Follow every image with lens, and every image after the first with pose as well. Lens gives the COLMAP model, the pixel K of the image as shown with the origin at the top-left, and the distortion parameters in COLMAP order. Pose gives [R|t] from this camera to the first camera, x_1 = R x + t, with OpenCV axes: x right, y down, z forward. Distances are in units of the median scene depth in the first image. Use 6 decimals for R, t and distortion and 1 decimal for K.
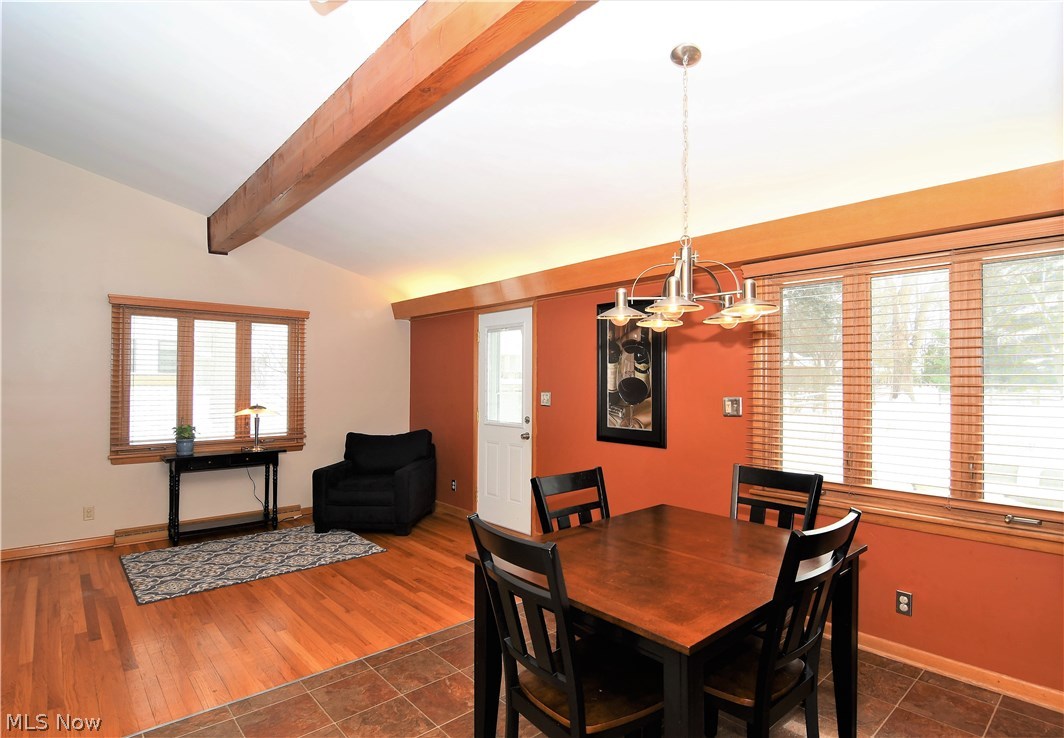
lens RADIAL K [[561.6, 0, 545.0], [0, 561.6, 369.8], [0, 0, 1]] dist [-0.000671, -0.000391]
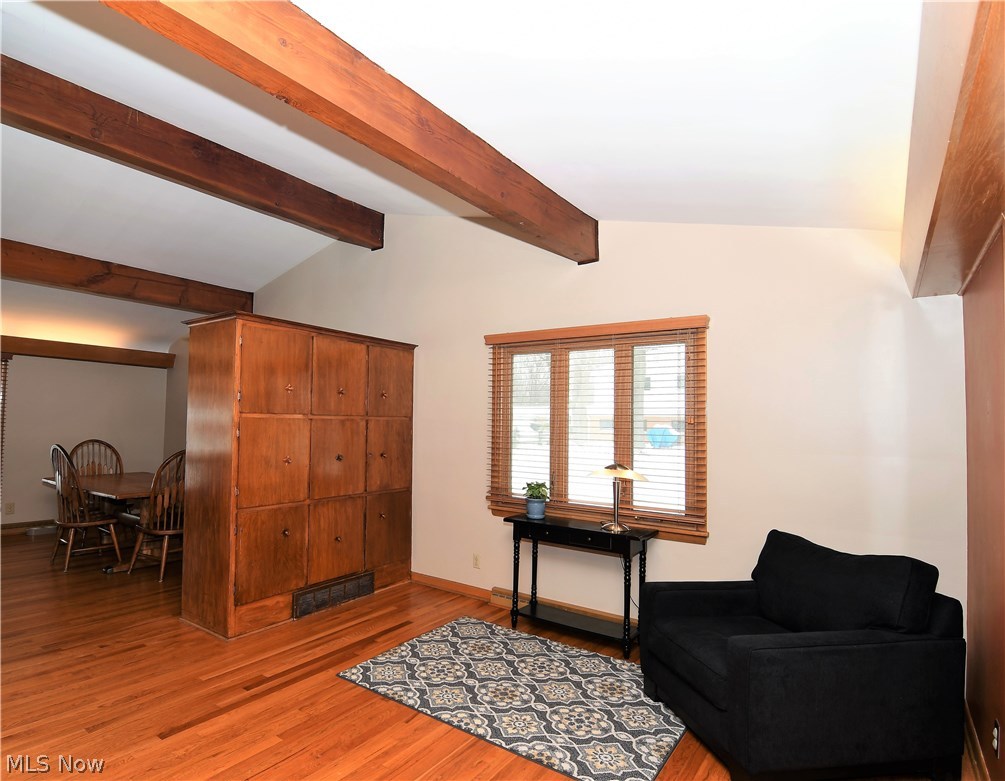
lens RADIAL K [[567.8, 0, 431.0], [0, 567.8, 393.5], [0, 0, 1]] dist [-0.015745, -0.000328]
pose [[0.173695, -0.043953, -0.983818, 0.148160], [-0.002594, 0.998980, -0.045089, 0.009462], [0.984796, 0.010383, 0.173403, 0.719074]]
